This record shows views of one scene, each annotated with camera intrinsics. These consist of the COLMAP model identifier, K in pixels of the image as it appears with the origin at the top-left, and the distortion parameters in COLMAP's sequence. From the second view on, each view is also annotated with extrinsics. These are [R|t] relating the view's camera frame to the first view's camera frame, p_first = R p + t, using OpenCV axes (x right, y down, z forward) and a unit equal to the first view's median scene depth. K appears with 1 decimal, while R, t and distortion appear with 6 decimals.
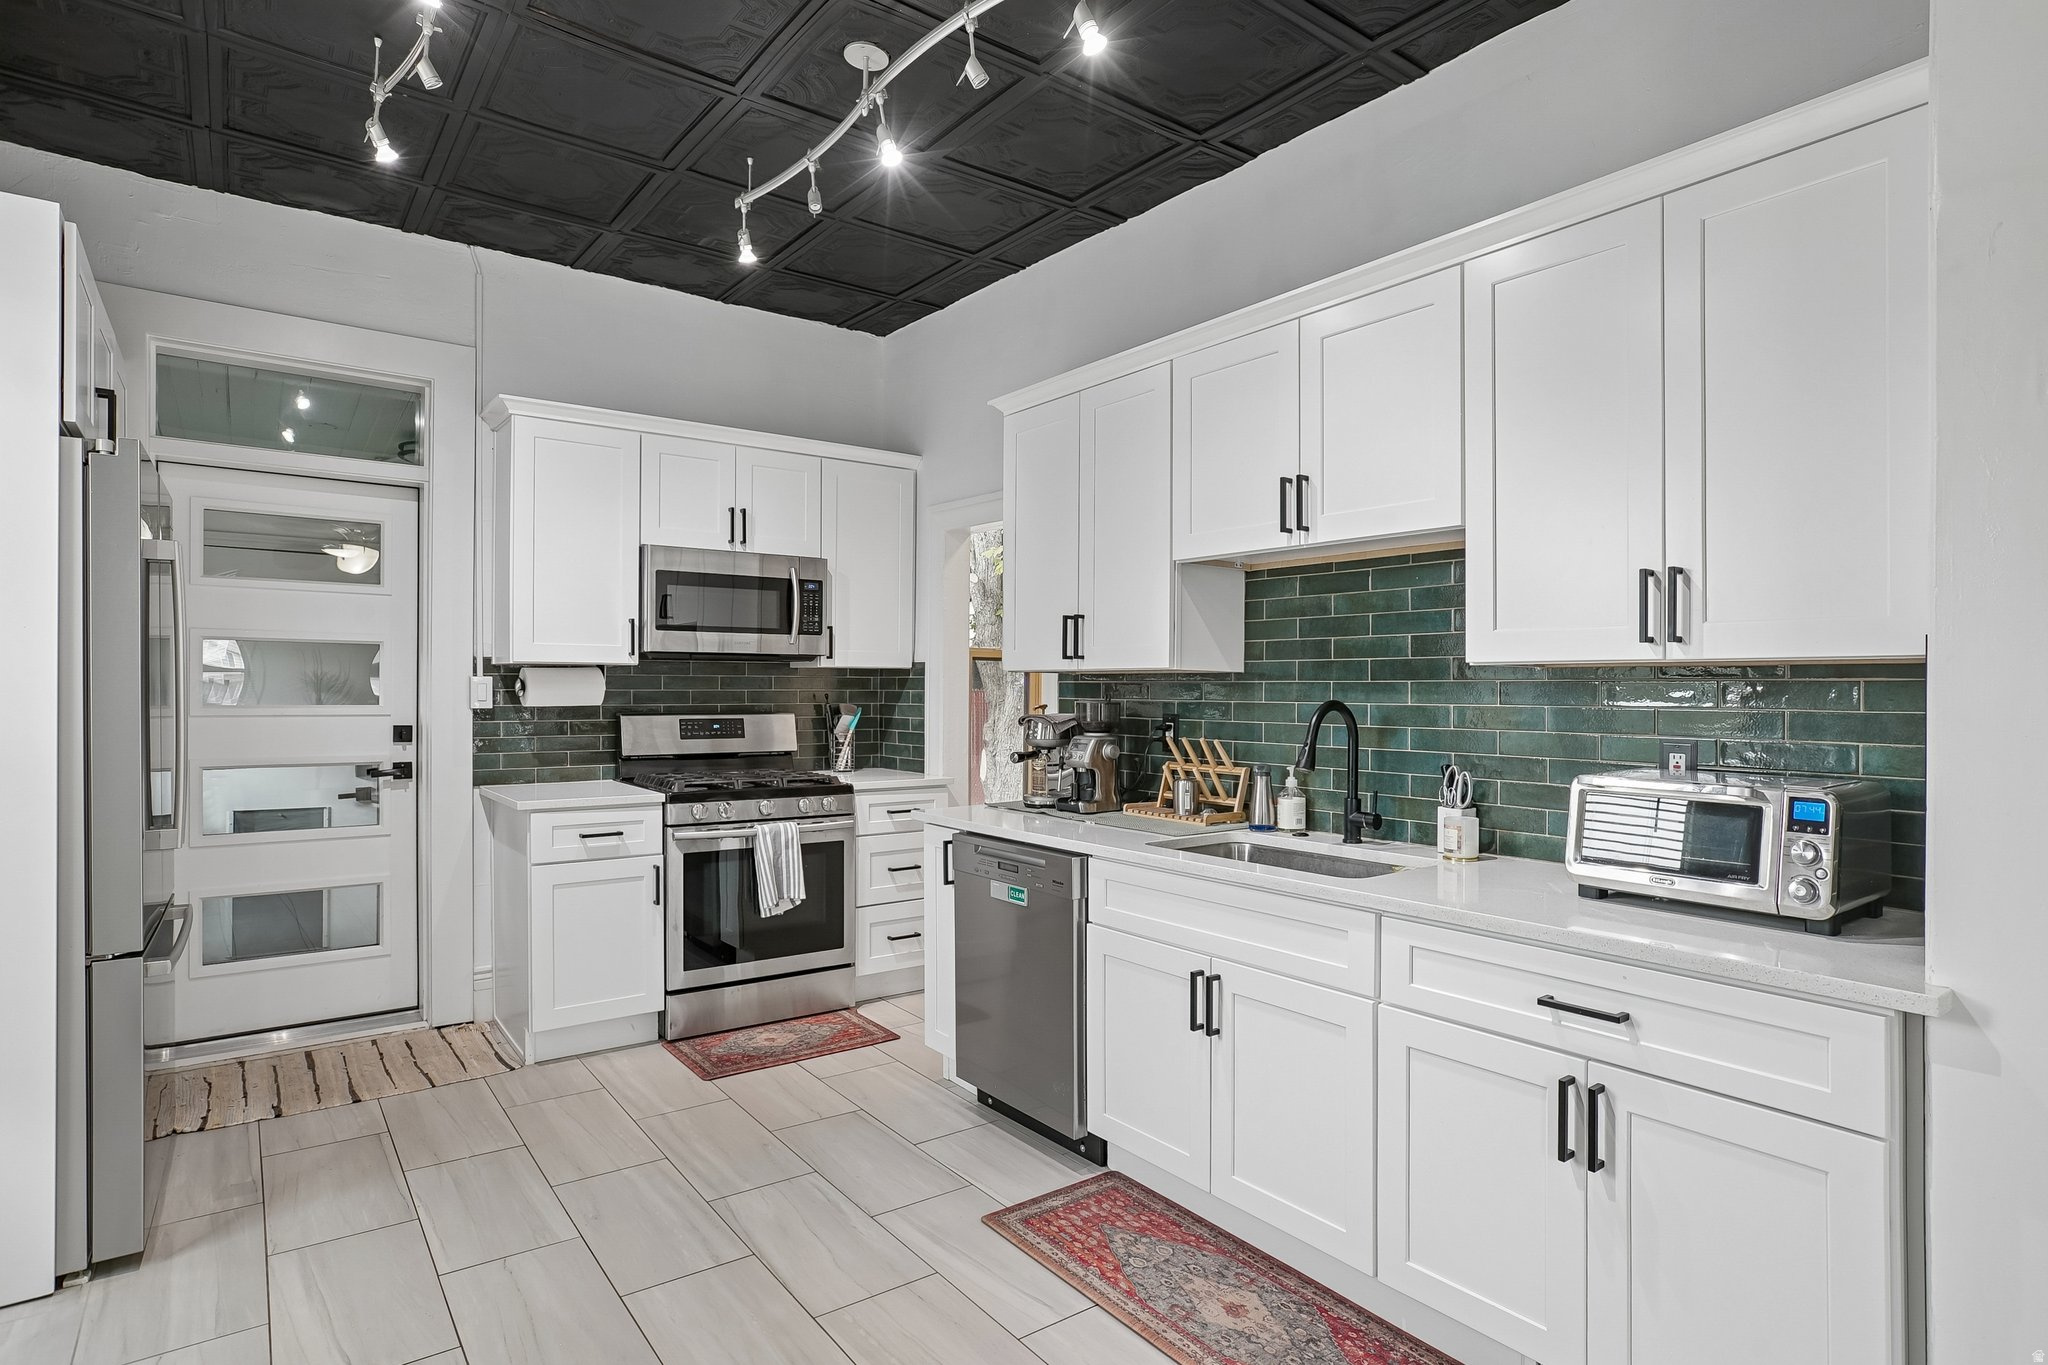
lens RADIAL K [[1071.1, 0, 1029.4], [0, 1071.1, 698.6], [0, 0, 1]] dist [-0.057242, 0.037762]
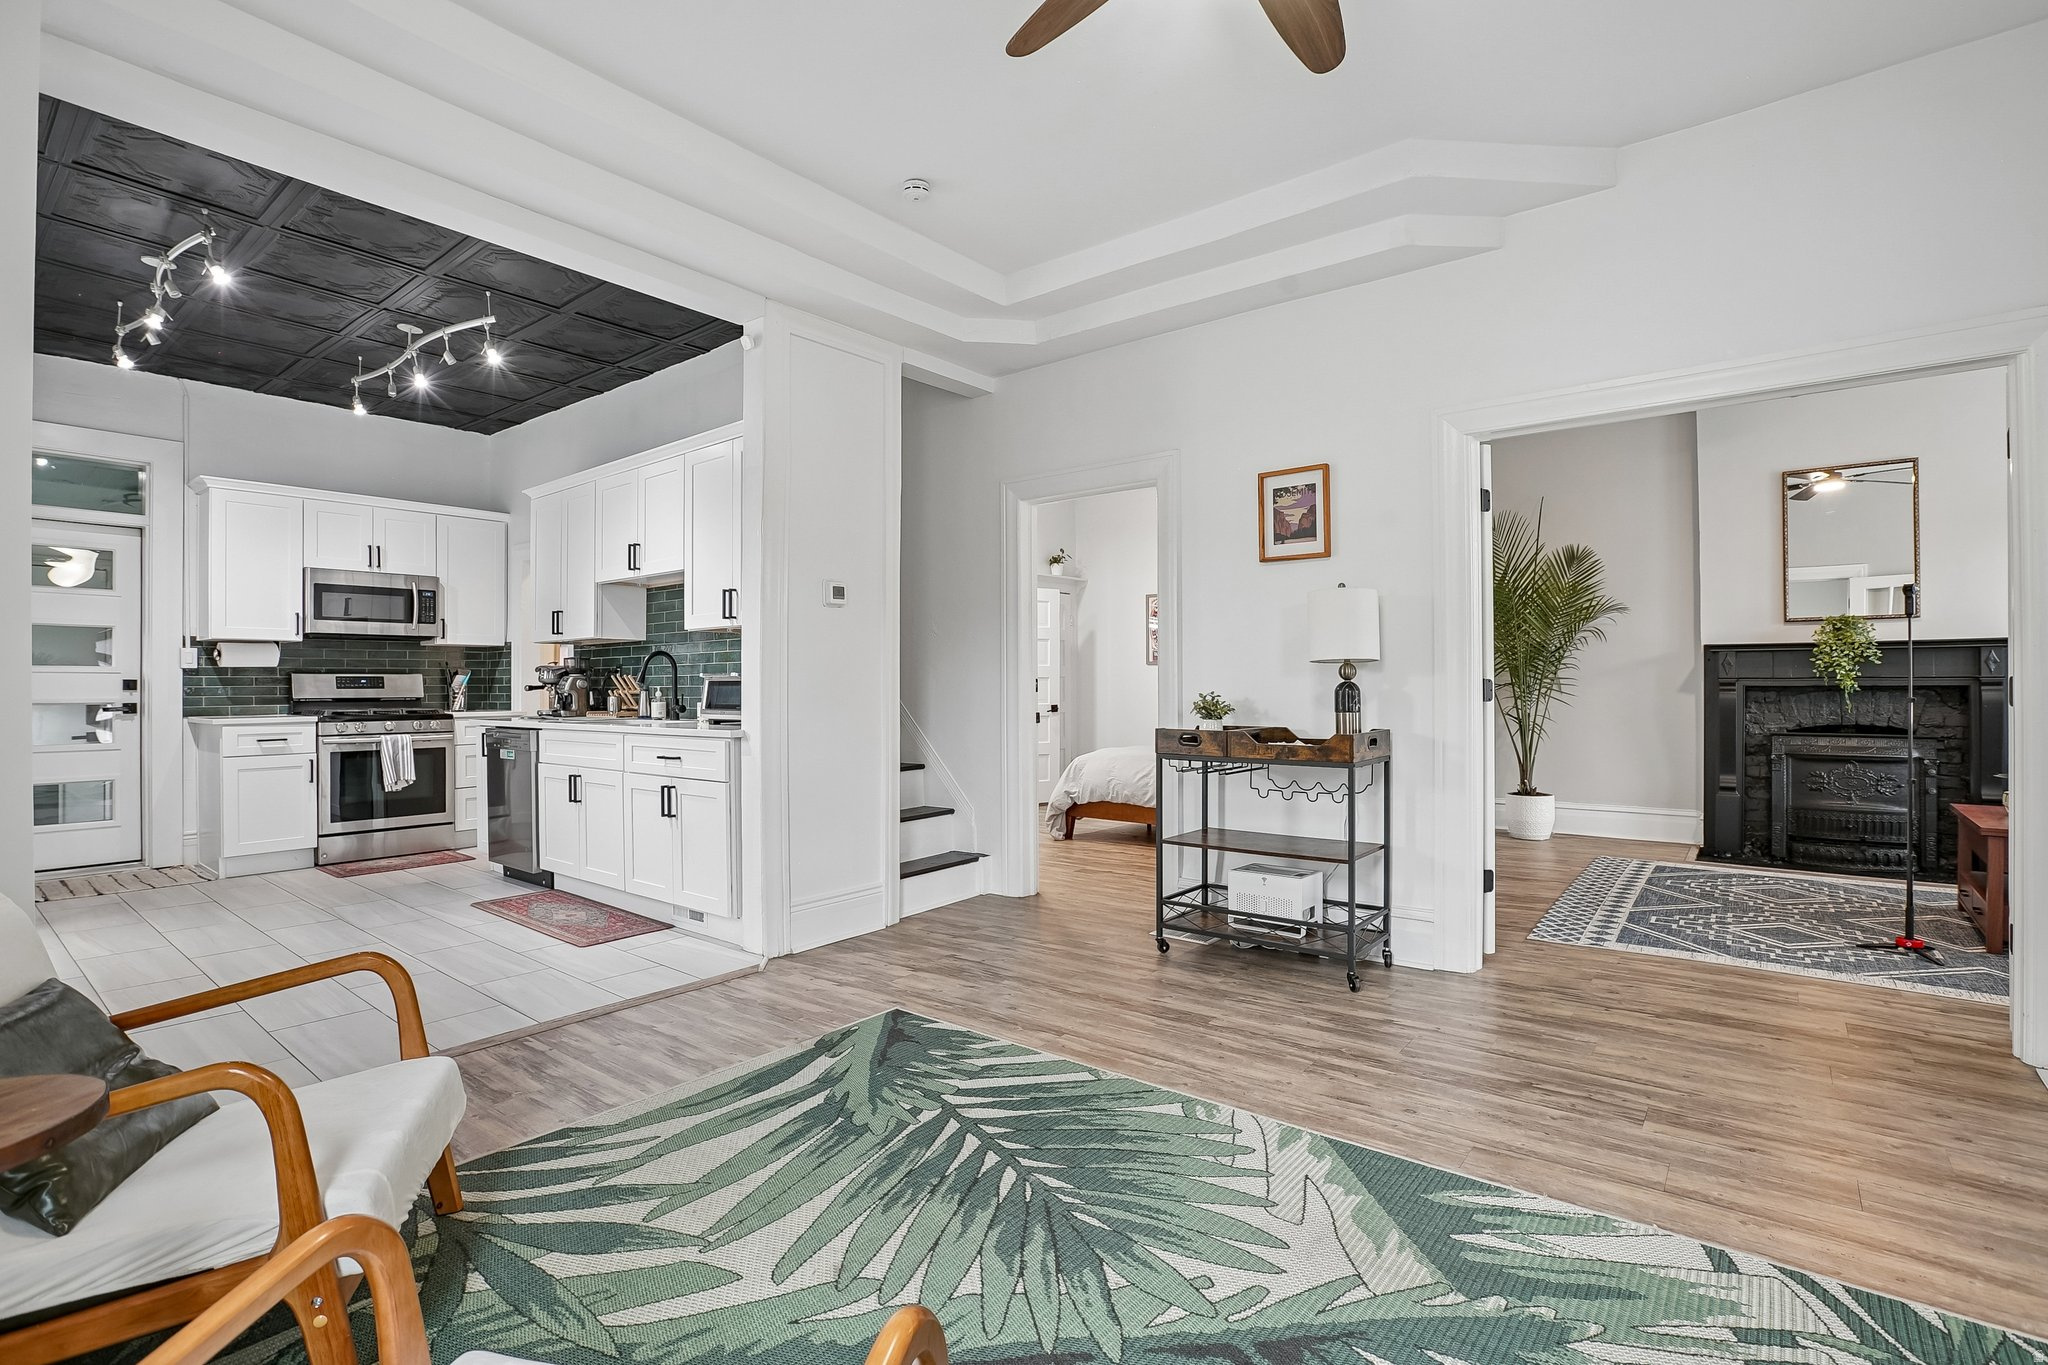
lens RADIAL K [[950.5, 0, 1035.2], [0, 950.5, 680.4], [0, 0, 1]] dist [-0.046717, 0.016040]
pose [[0.967803, -0.010927, 0.251473, 0.384940], [0.014989, 0.999786, -0.014243, 0.070141], [-0.251263, 0.017554, 0.967760, -0.702883]]
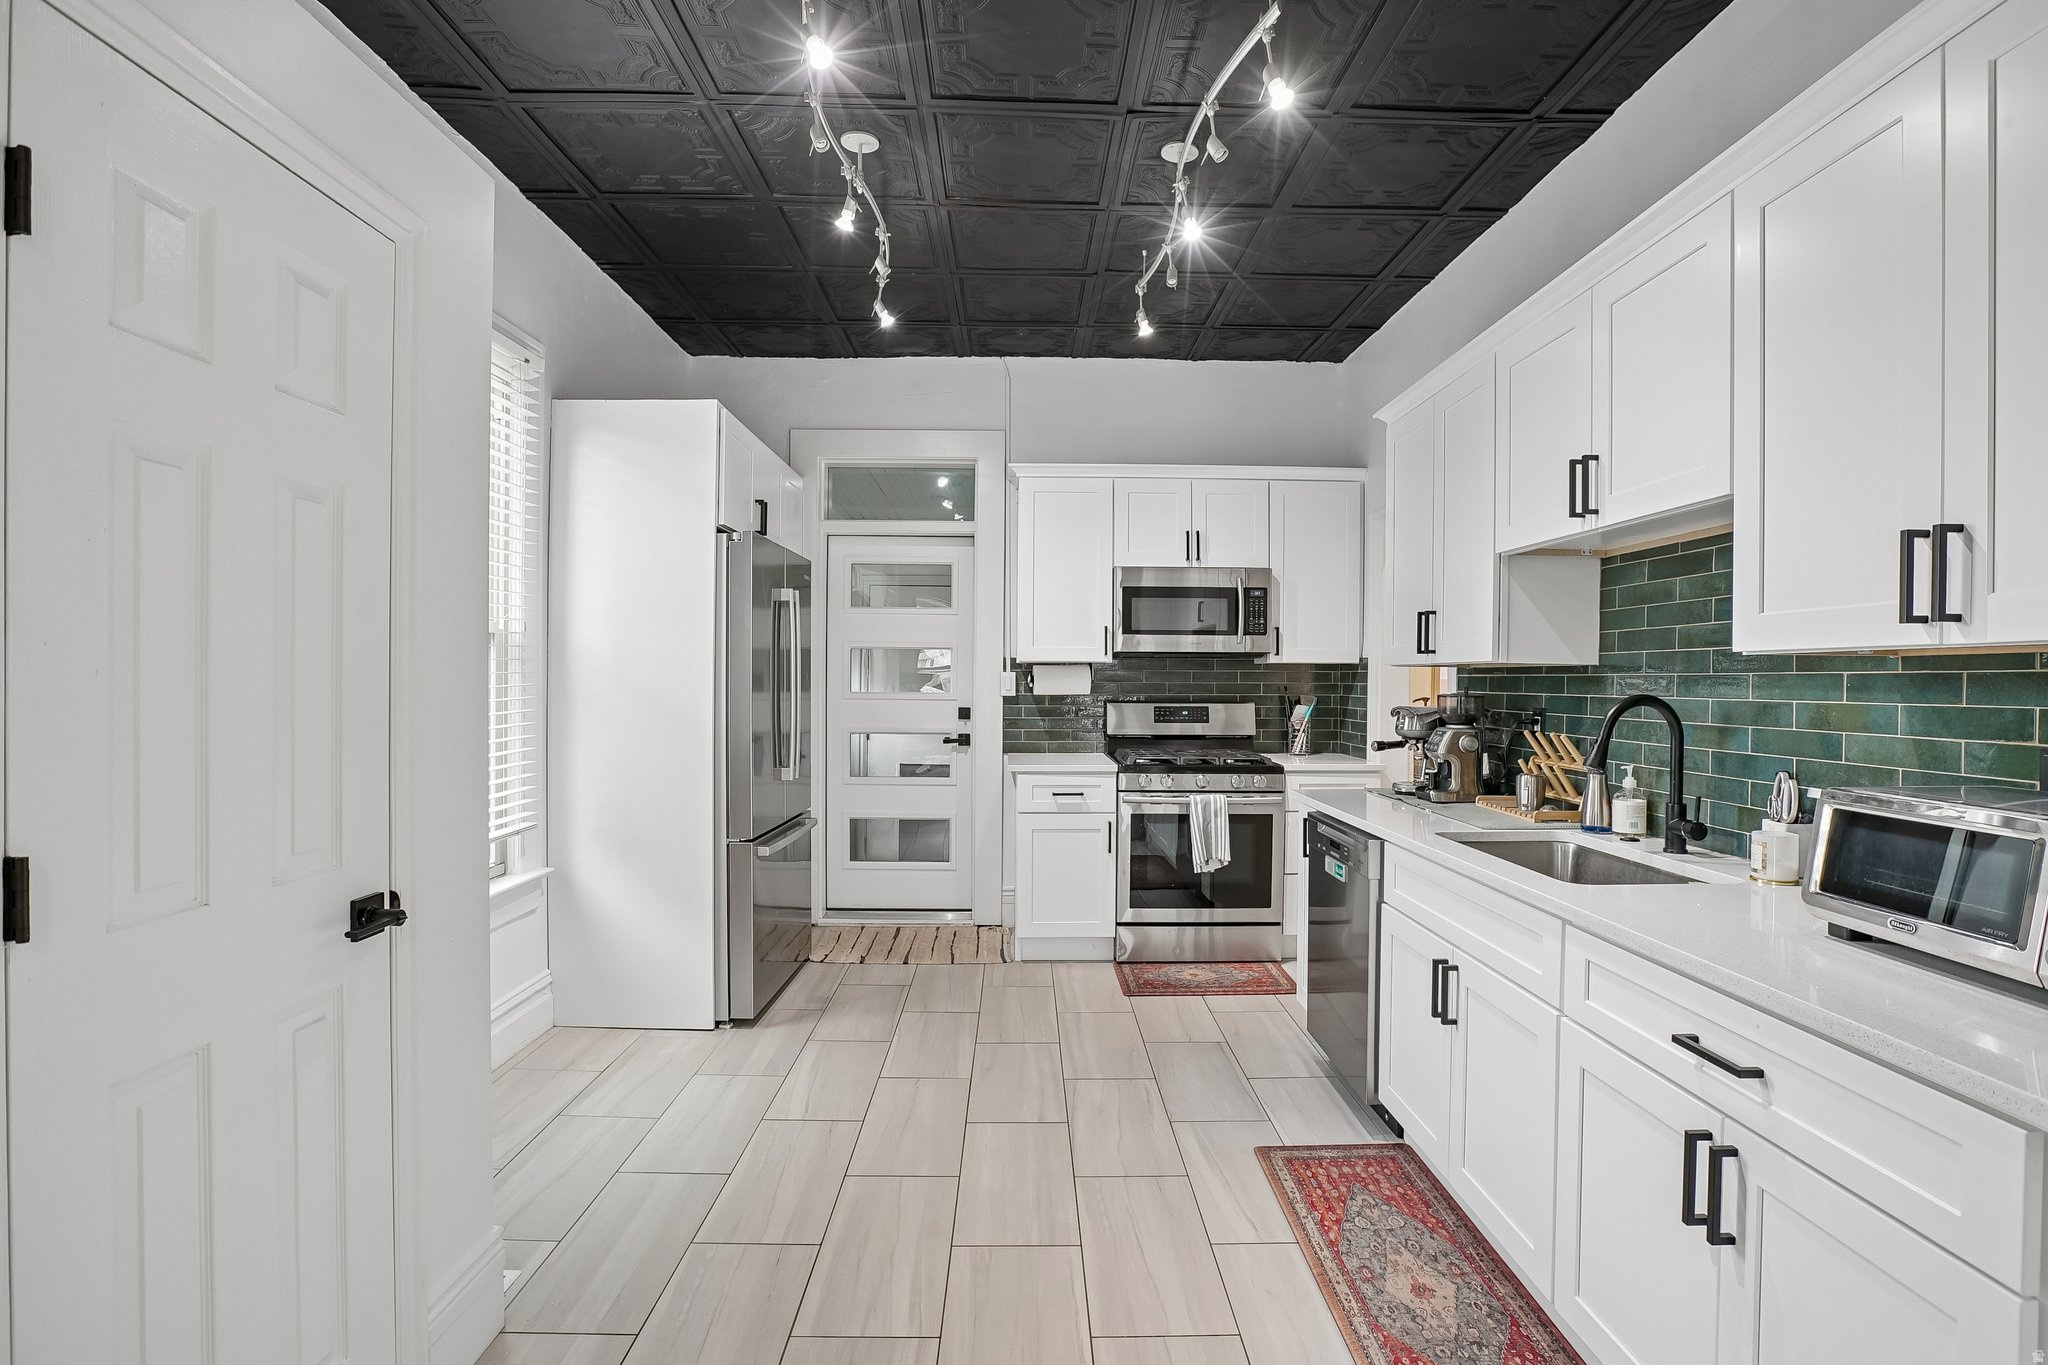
lens RADIAL K [[957.0, 0, 1040.2], [0, 957.0, 691.5], [0, 0, 1]] dist [-0.058587, 0.021236]
pose [[0.810207, 0.007465, -0.586096, 0.245054], [-0.007470, 0.999969, 0.002410, 0.000678], [0.586096, 0.002426, 0.810238, 0.030737]]
